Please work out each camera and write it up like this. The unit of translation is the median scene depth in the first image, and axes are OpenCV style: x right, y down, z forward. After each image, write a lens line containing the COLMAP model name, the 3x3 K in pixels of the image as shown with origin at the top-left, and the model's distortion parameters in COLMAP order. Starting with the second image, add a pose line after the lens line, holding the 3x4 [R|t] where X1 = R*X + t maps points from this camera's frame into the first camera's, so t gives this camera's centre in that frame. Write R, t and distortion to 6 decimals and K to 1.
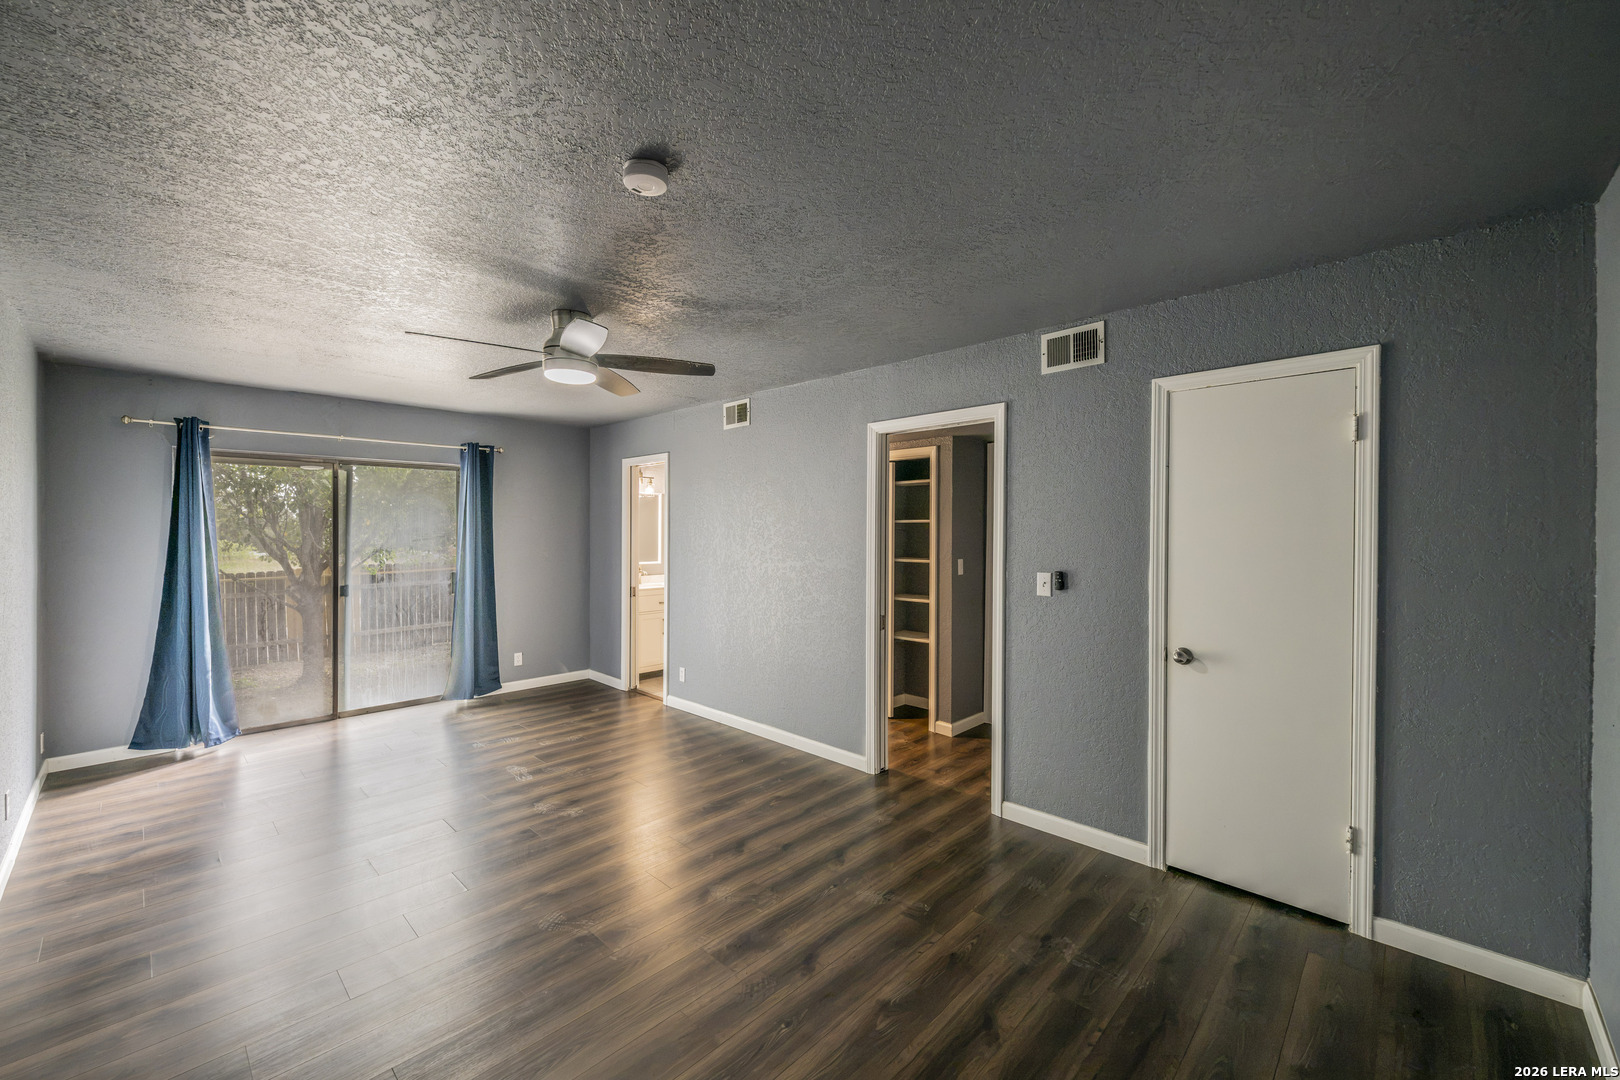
lens RADIAL K [[651.3, 0, 807.6], [0, 651.3, 527.4], [0, 0, 1]] dist [-0.004598, 0.002713]
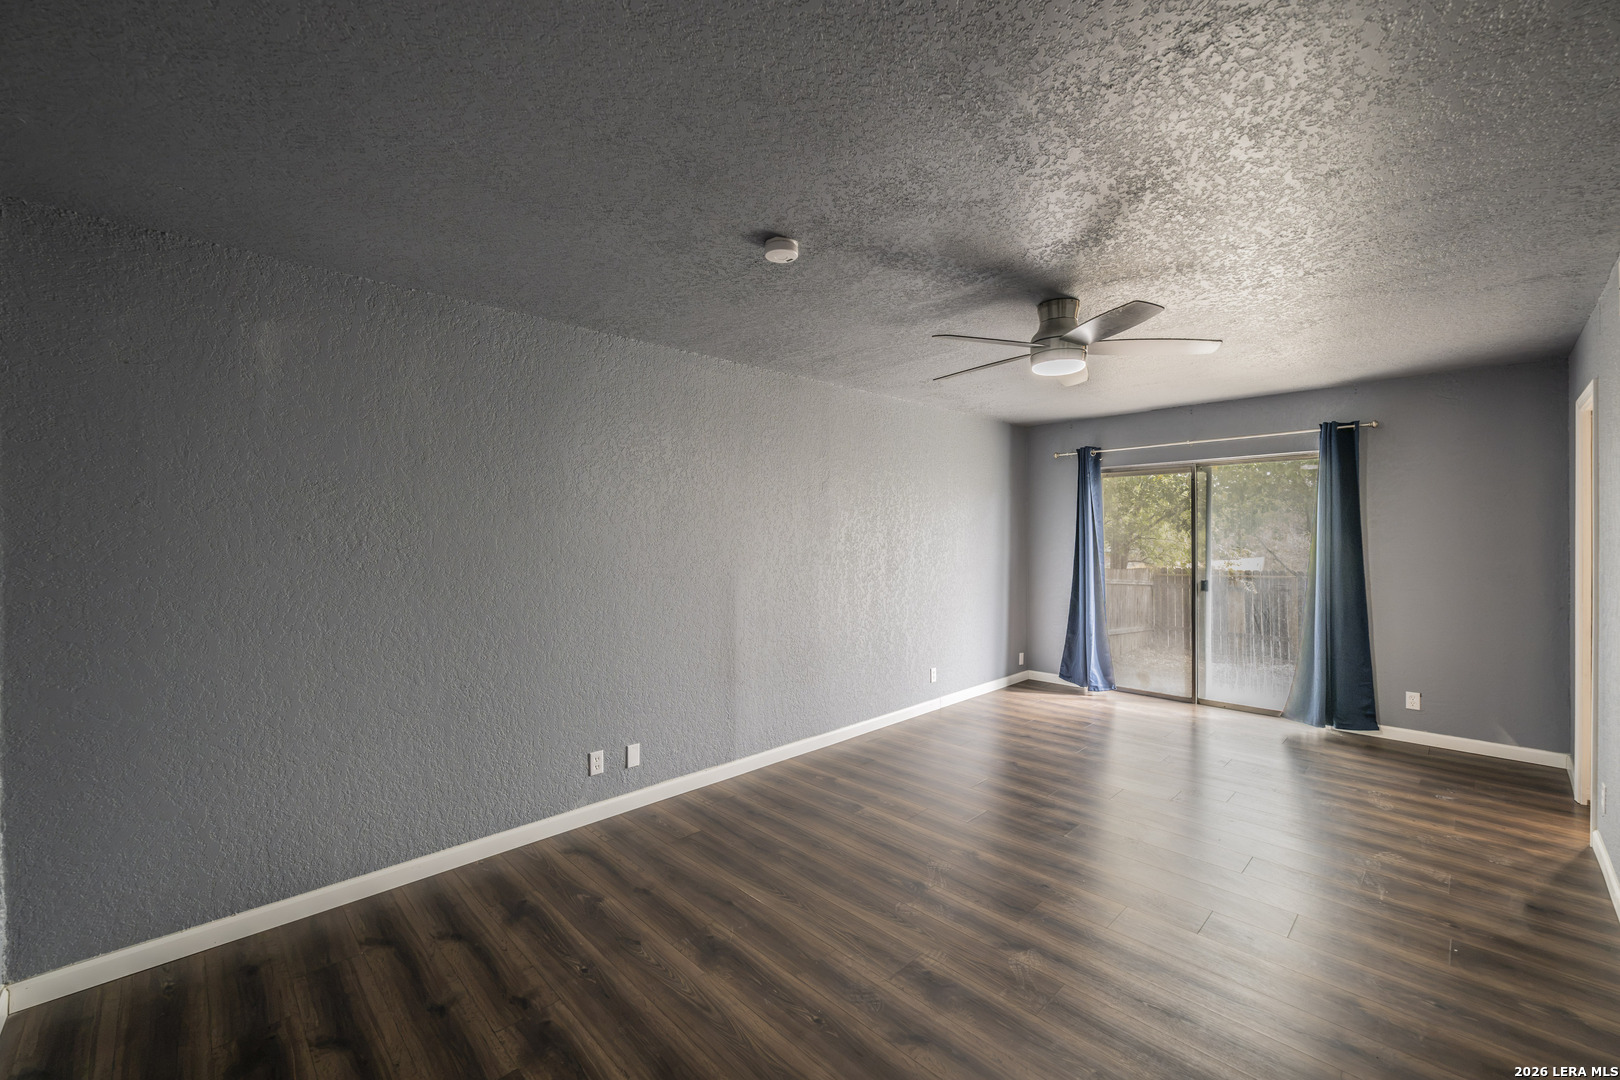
lens RADIAL K [[651.3, 0, 810.6], [0, 651.3, 540.5], [0, 0, 1]] dist [-0.004598, 0.002713]
pose [[-0.033145, 0.011251, -0.999387, 0.399548], [0.009681, 0.999893, 0.010935, 0.006452], [0.999404, -0.009313, -0.033250, 0.428373]]
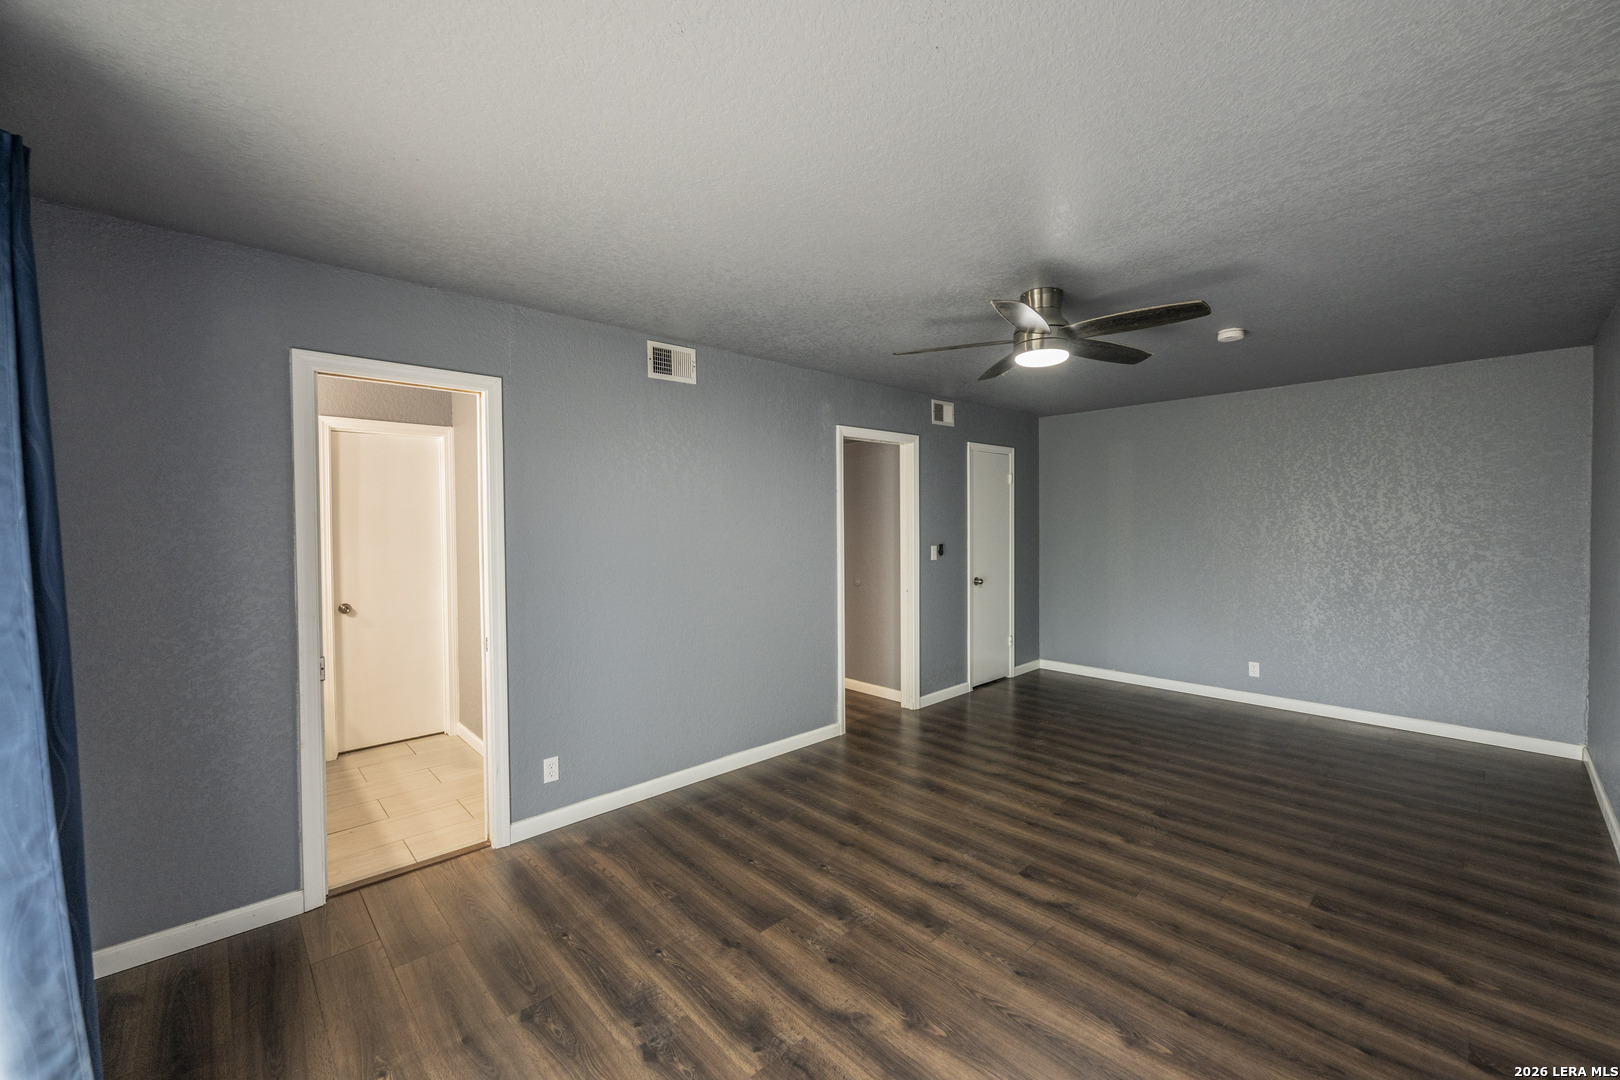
lens RADIAL K [[651.3, 0, 812.8], [0, 651.3, 541.6], [0, 0, 1]] dist [-0.004598, 0.002713]
pose [[0.041347, -0.034468, 0.998550, -0.870060], [0.003542, 0.999404, 0.034351, 0.001324], [-0.999139, 0.002117, 0.041445, 0.843722]]
